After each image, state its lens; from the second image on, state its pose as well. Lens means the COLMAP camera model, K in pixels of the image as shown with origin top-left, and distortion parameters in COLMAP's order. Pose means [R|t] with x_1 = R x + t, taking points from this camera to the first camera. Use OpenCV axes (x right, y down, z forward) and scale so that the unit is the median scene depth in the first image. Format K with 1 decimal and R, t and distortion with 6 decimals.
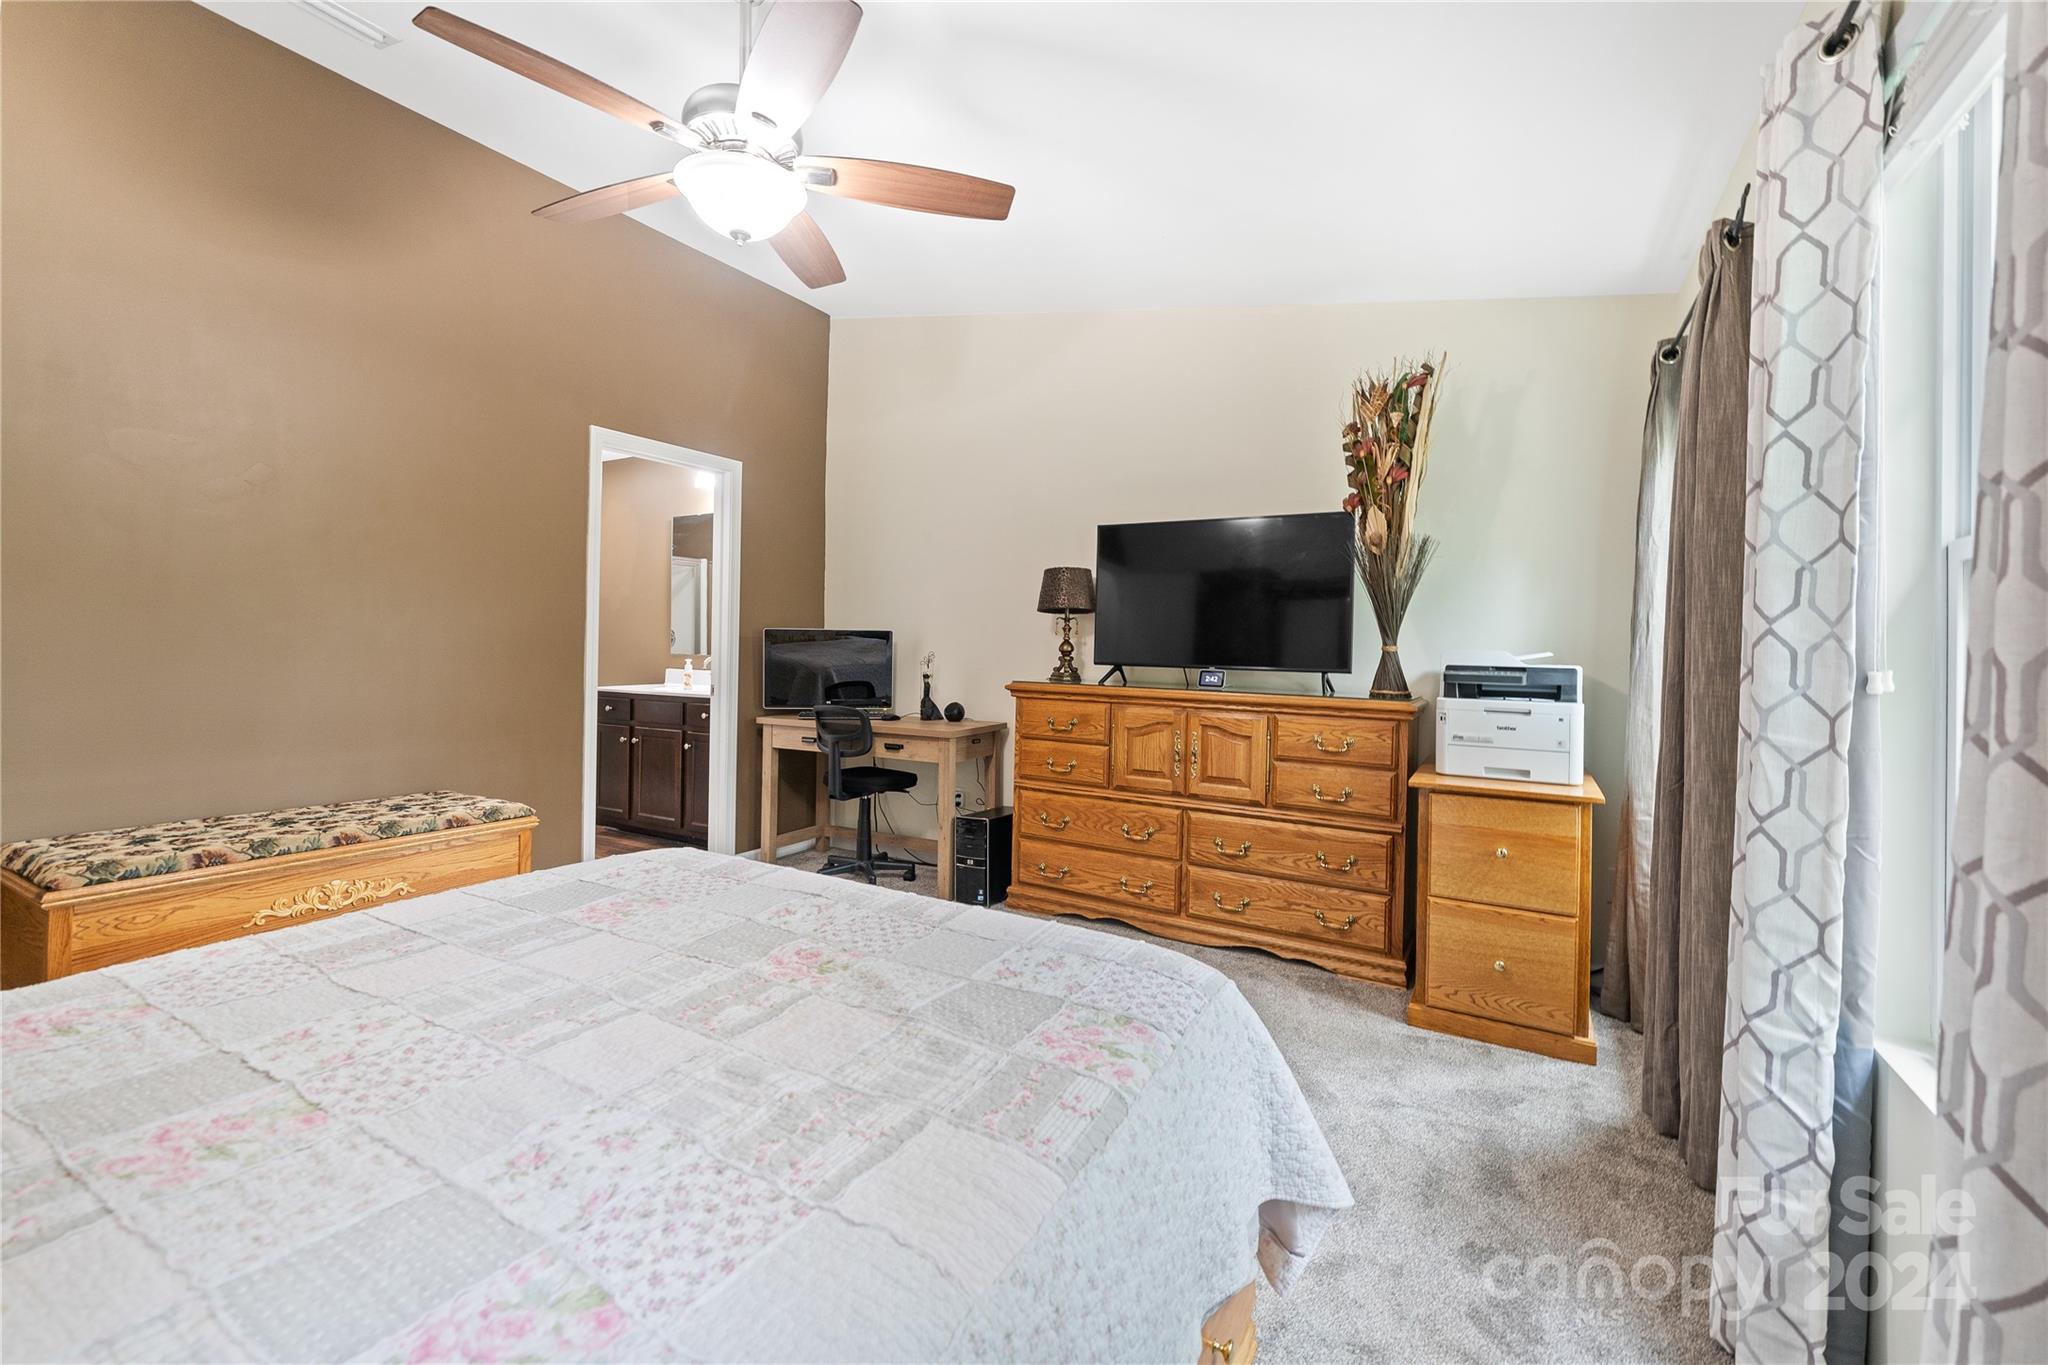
lens RADIAL K [[863.0, 0, 1021.9], [0, 863.0, 647.4], [0, 0, 1]] dist [-0.000114, -0.000039]
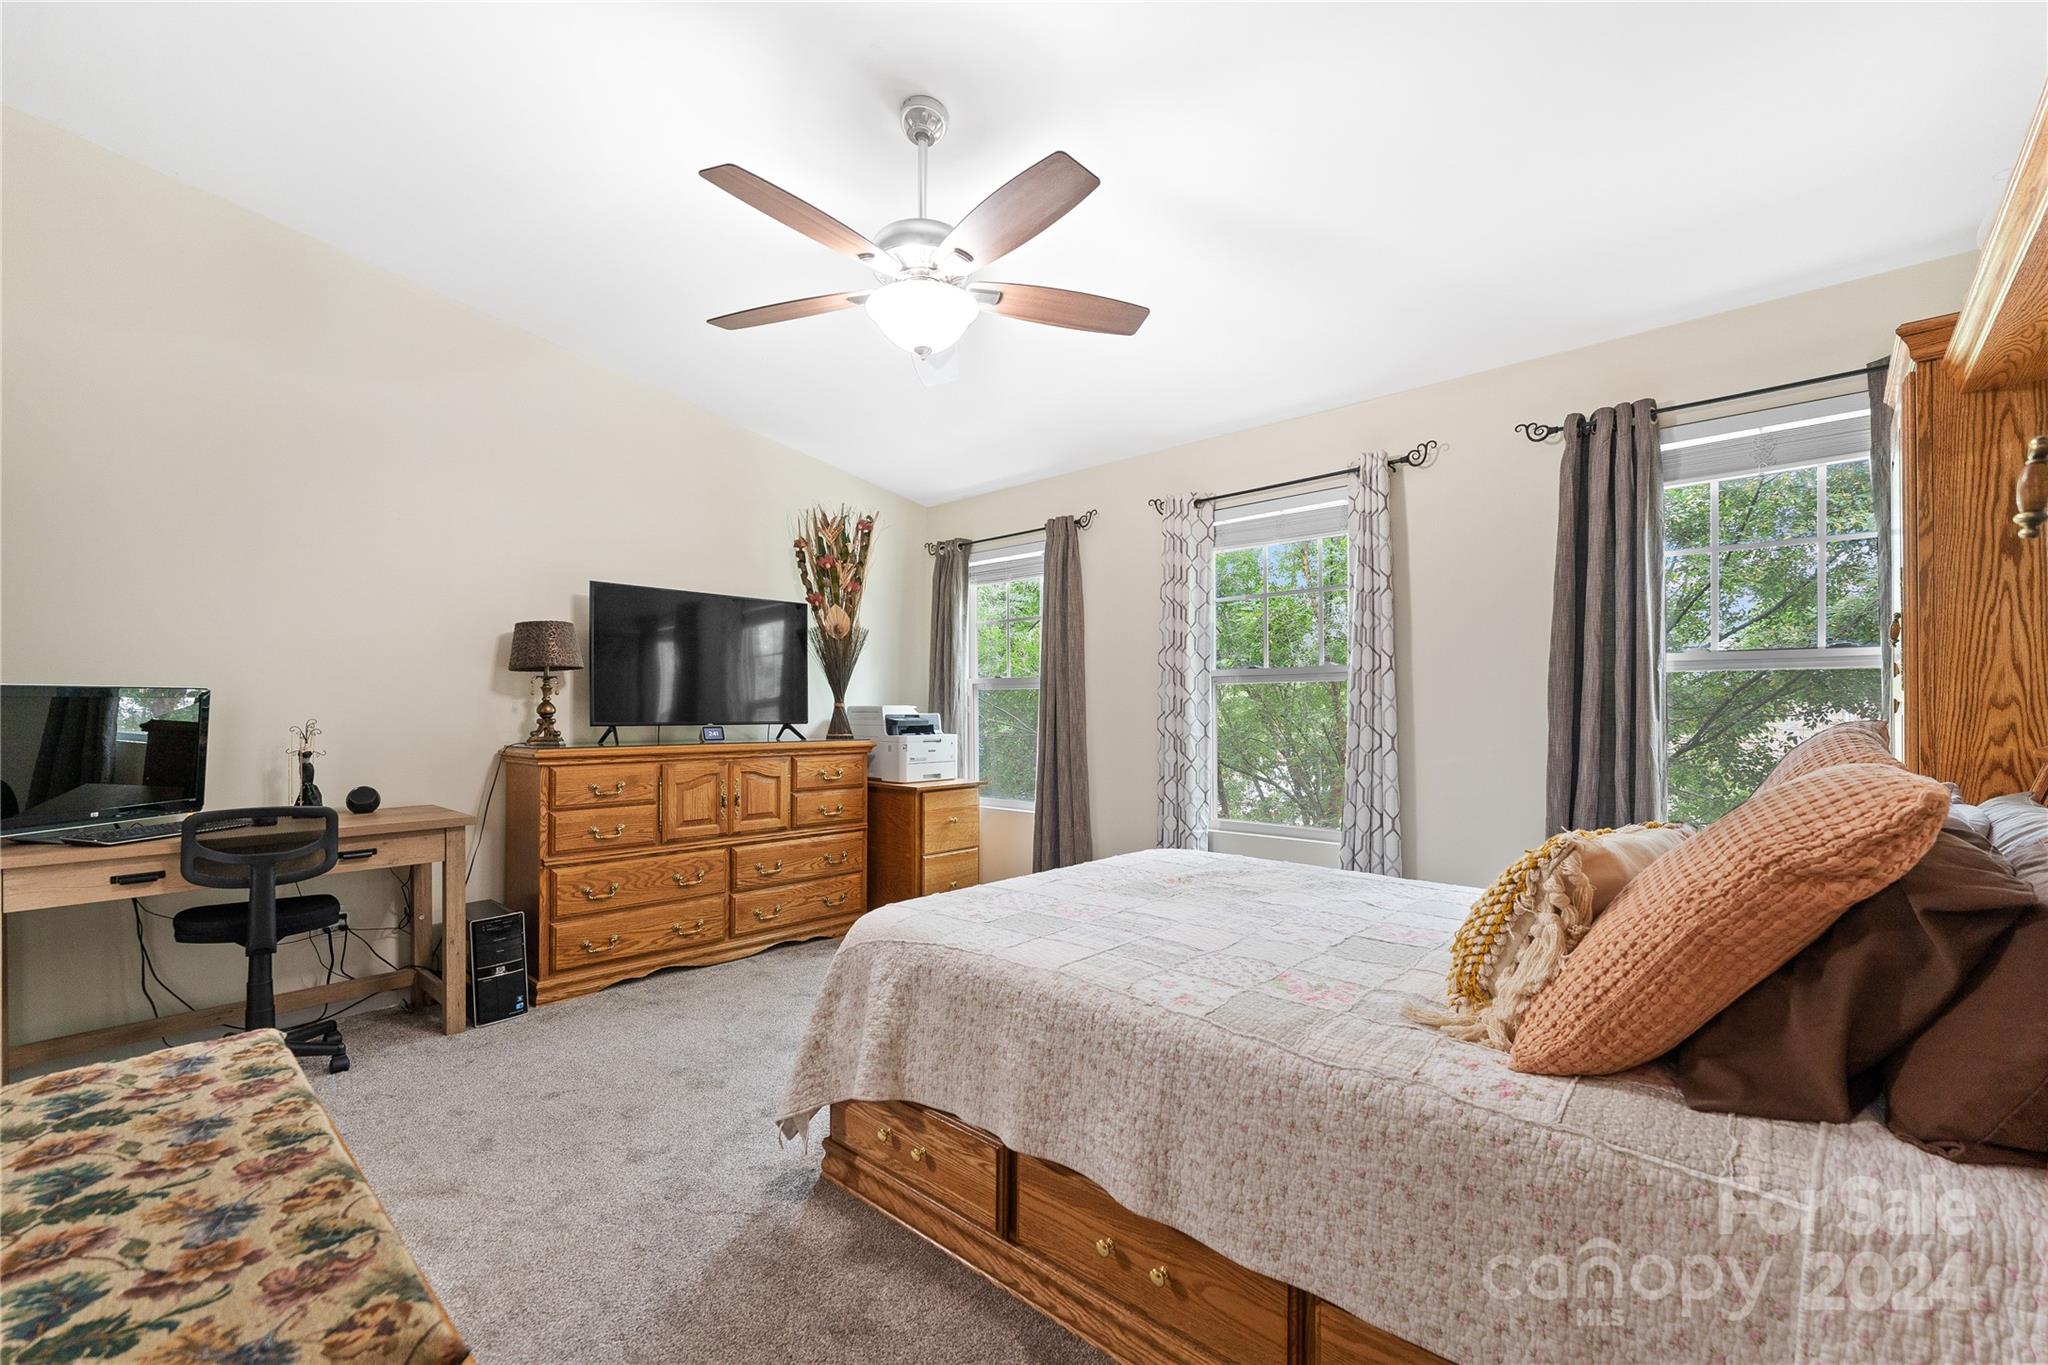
lens RADIAL K [[845.2, 0, 1028.6], [0, 845.2, 697.3], [0, 0, 1]] dist [-0.002452, -0.000111]
pose [[0.219190, -0.010962, 0.975621, -0.812244], [0.002849, 0.999940, 0.010595, -0.023259], [-0.975678, 0.000458, 0.219208, 0.354947]]
